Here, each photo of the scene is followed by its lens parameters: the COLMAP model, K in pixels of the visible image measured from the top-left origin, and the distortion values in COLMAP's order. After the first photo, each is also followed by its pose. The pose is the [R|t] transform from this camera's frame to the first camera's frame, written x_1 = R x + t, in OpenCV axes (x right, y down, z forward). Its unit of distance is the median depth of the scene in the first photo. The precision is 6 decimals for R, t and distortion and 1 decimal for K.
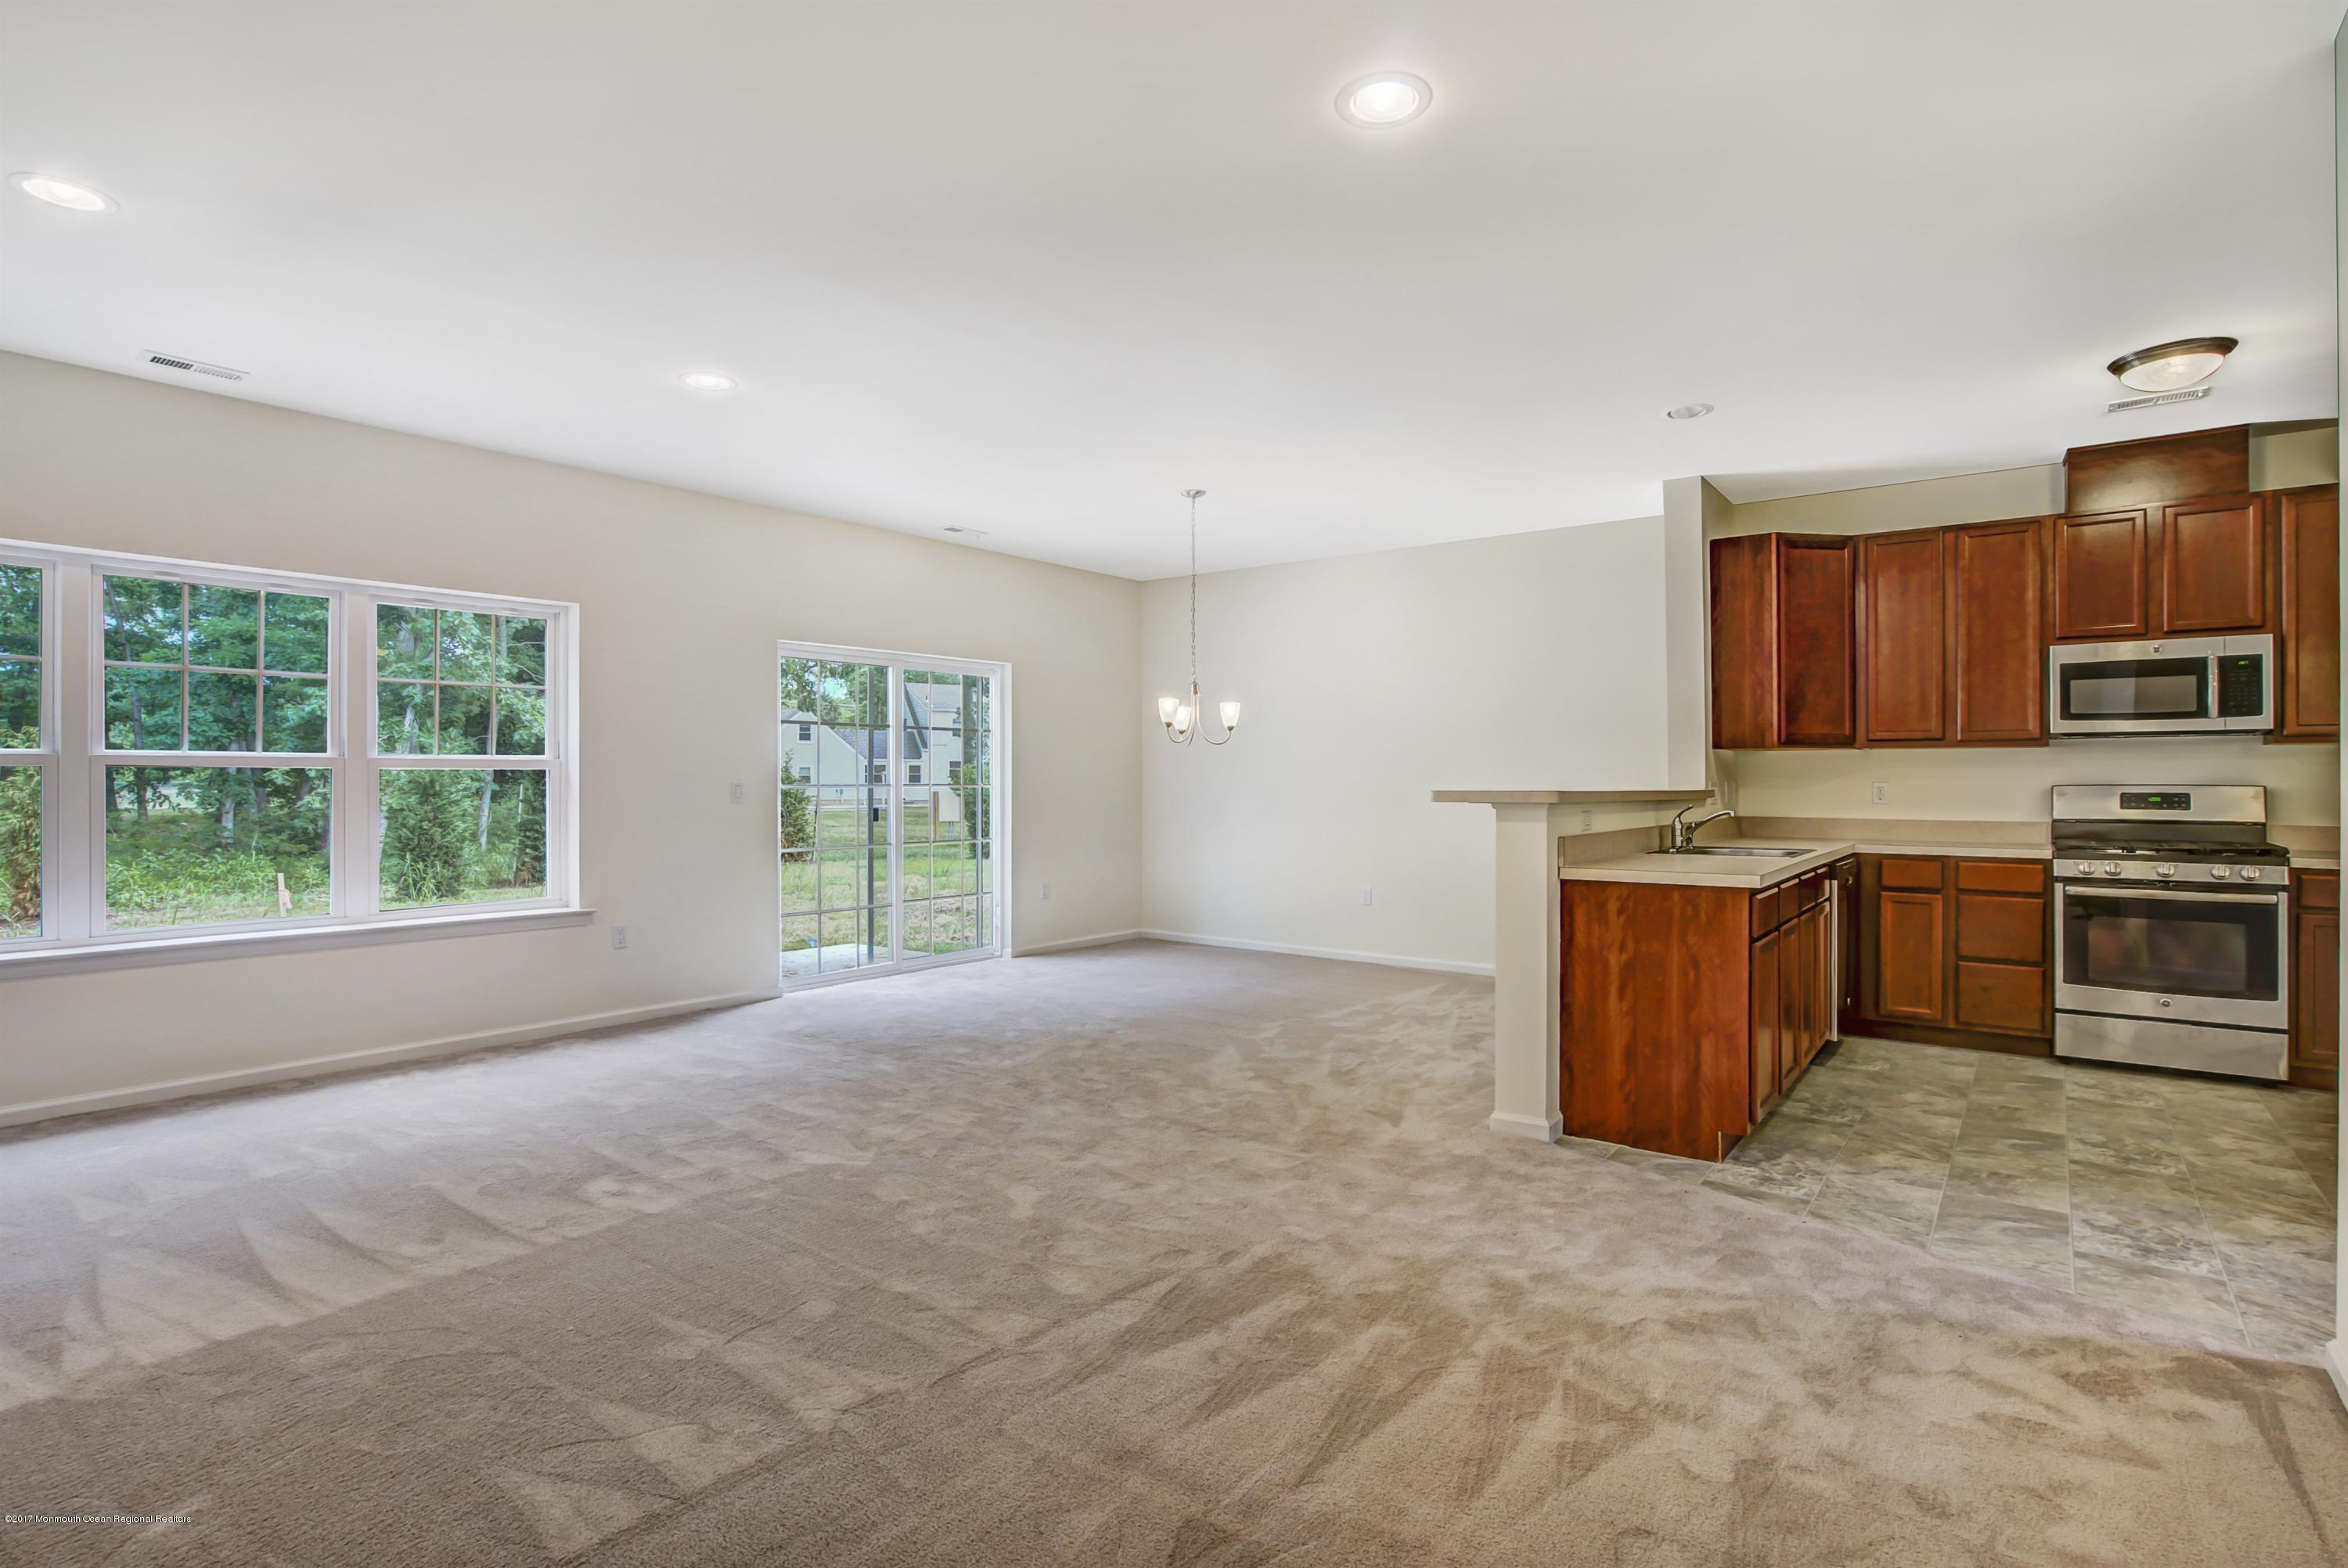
lens RADIAL K [[1116.7, 0, 1182.8], [0, 1116.7, 775.6], [0, 0, 1]] dist [-0.050101, 0.016162]
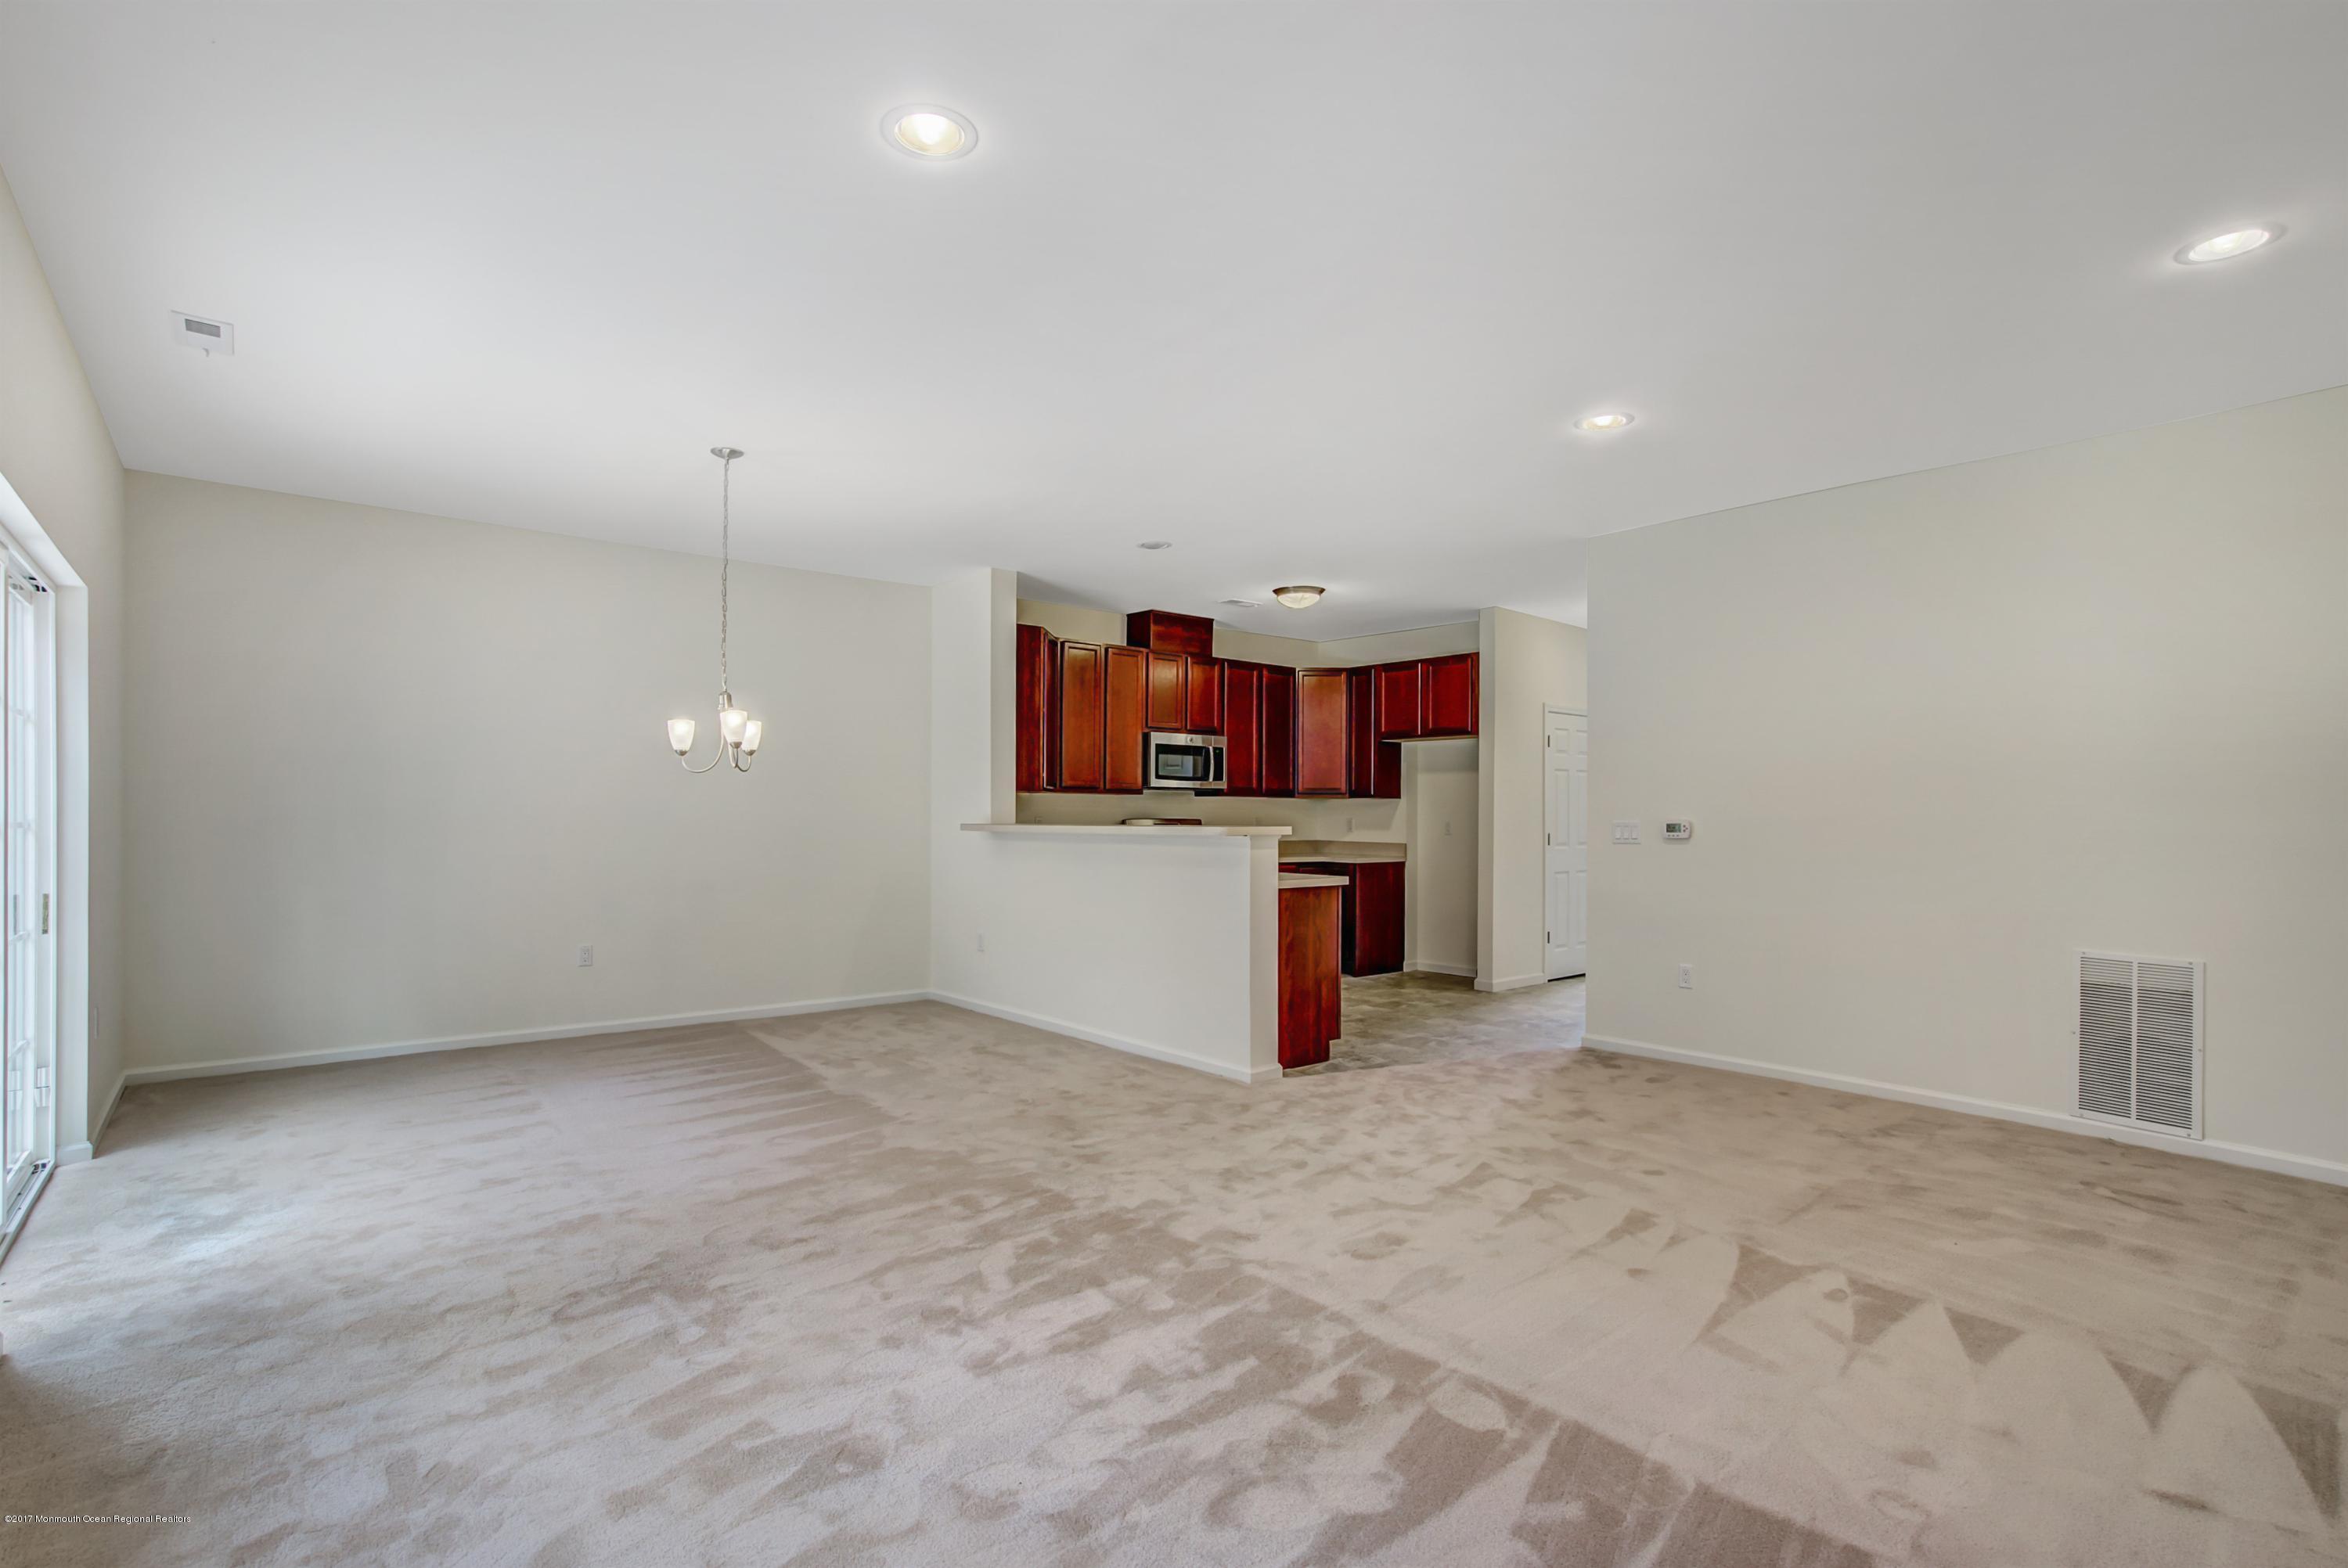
lens RADIAL K [[1119.8, 0, 1183.9], [0, 1119.8, 810.9], [0, 0, 1]] dist [0.000363, 0.001254]
pose [[0.213397, 0.001133, 0.976965, -0.790565], [-0.010805, 0.999941, 0.001201, -0.005546], [-0.976906, -0.010813, 0.213397, 0.597277]]
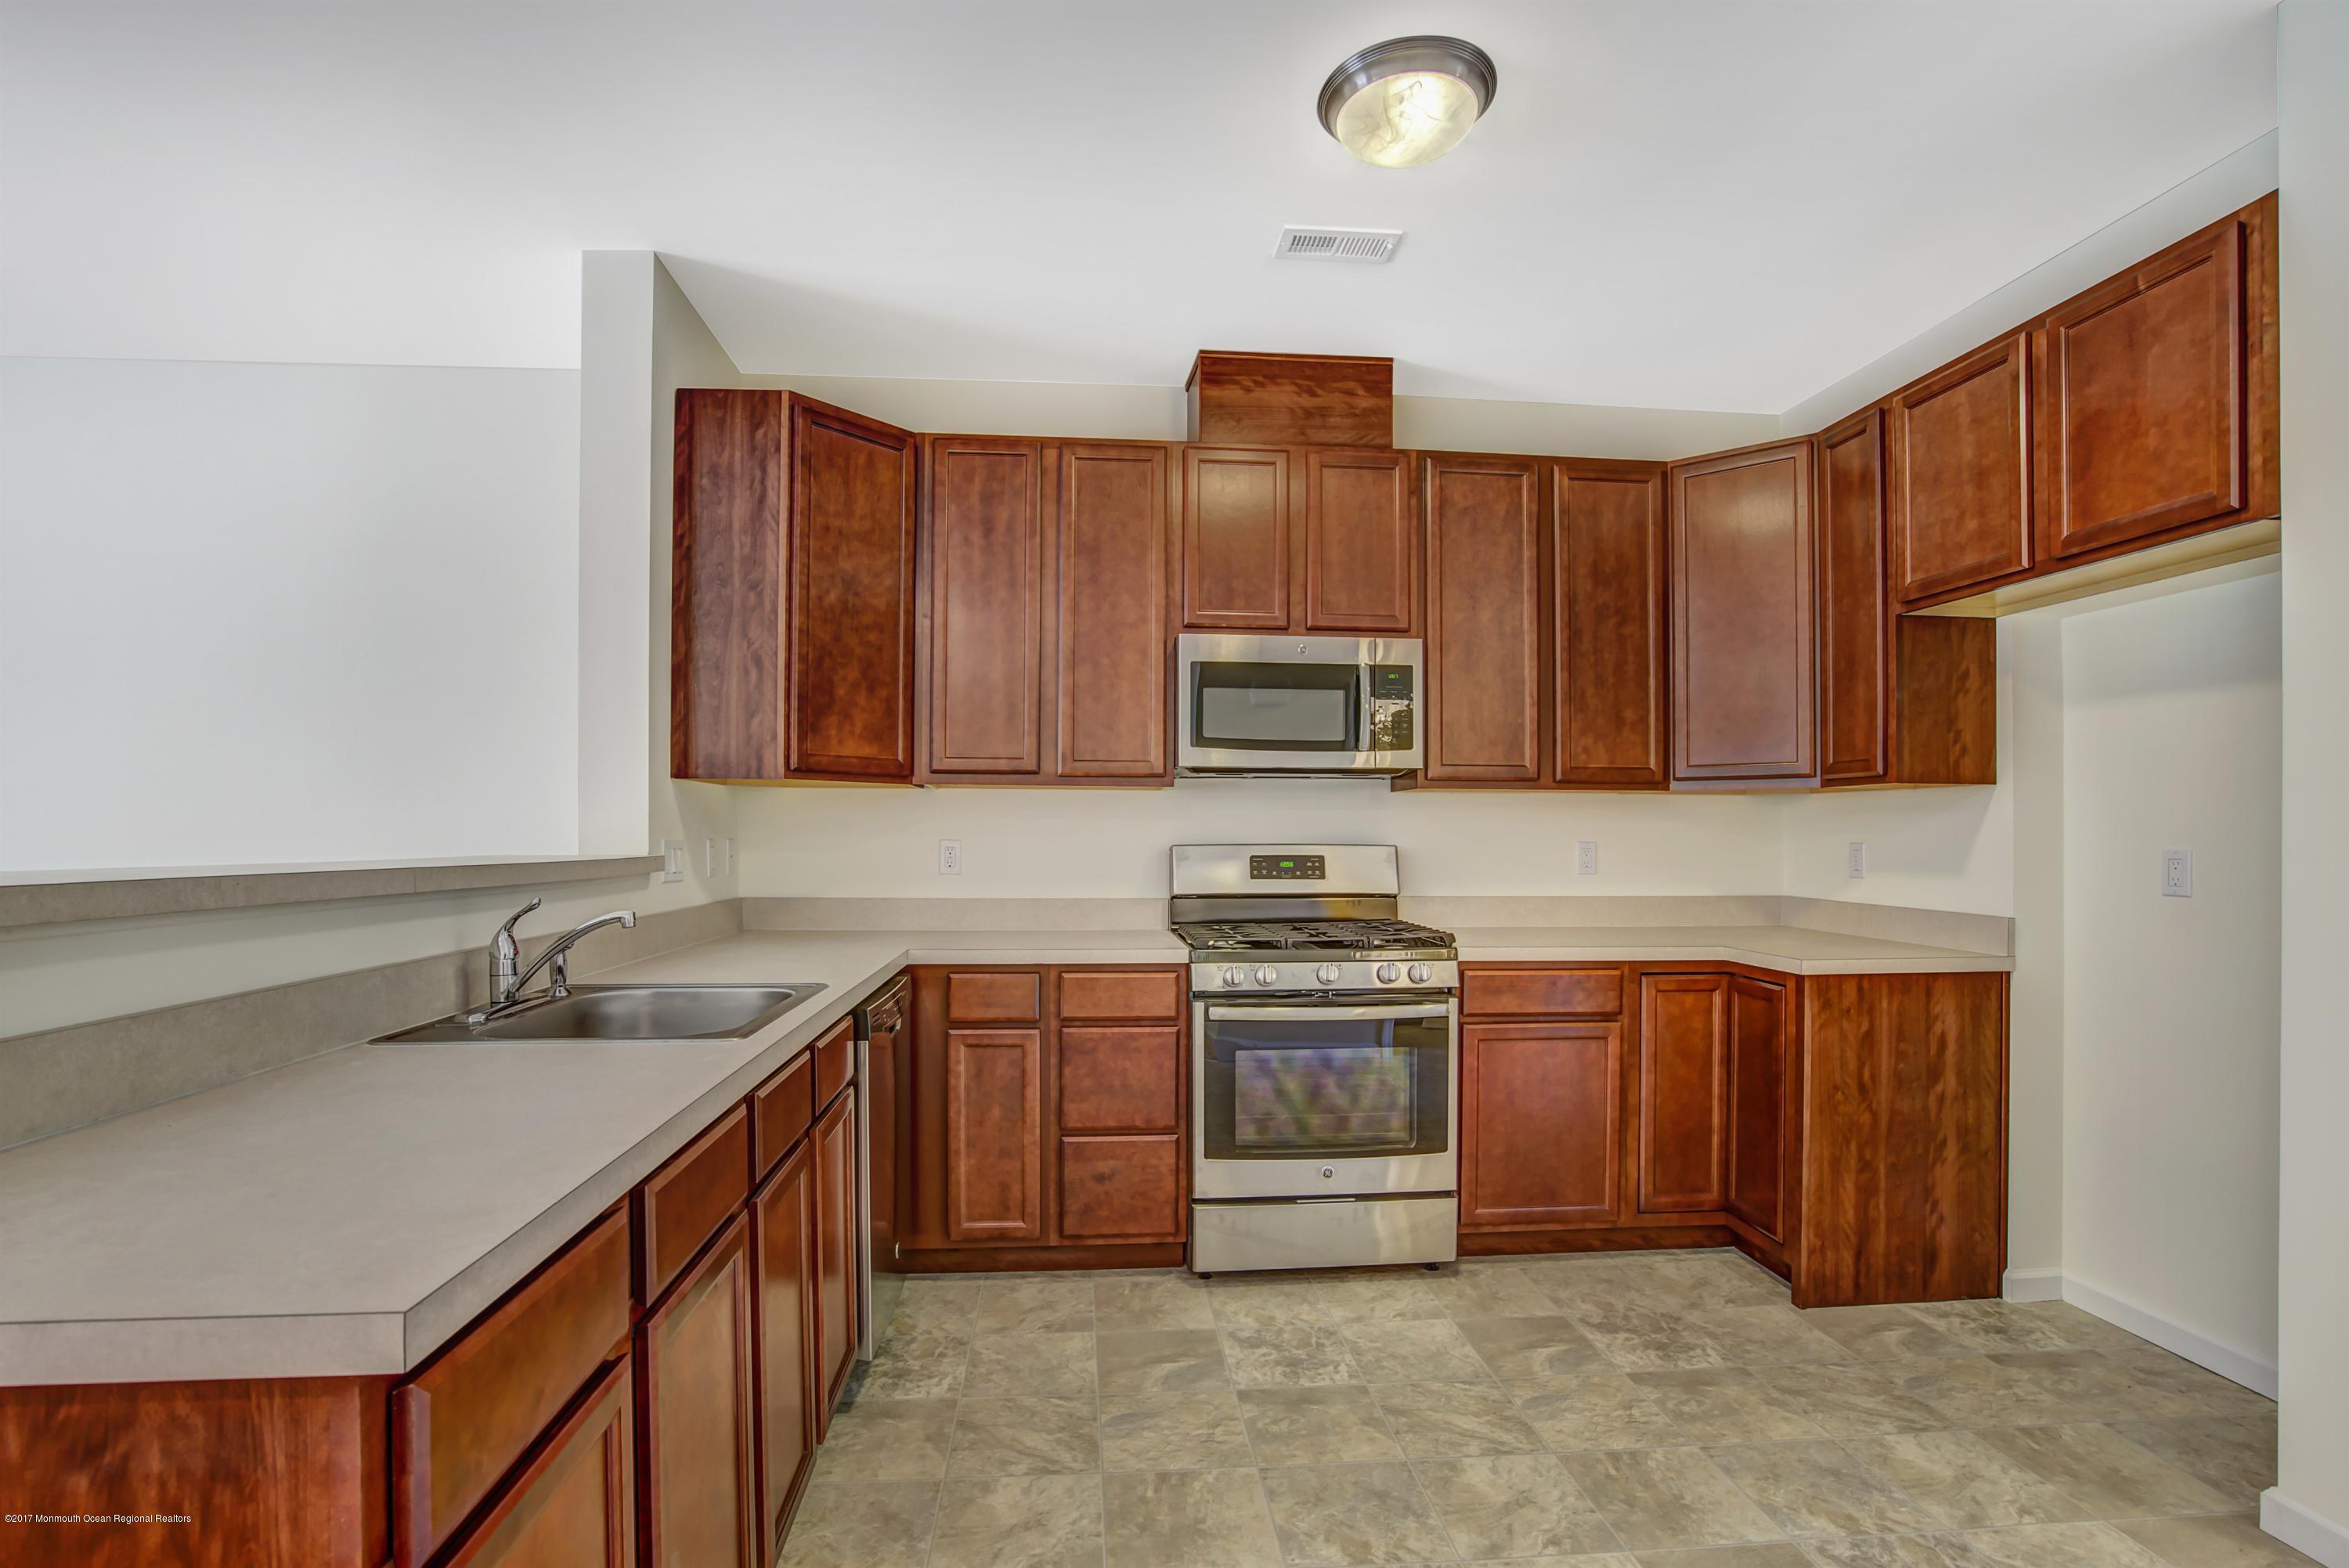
lens RADIAL K [[1082.6, 0, 1138.1], [0, 1082.6, 826.8], [0, 0, 1]] dist [-0.046352, 0.000616]
pose [[0.746264, 0.005747, 0.665625, 0.341402], [-0.003042, 0.999982, -0.005223, 0.001011], [-0.665643, 0.001873, 0.746268, 0.524470]]
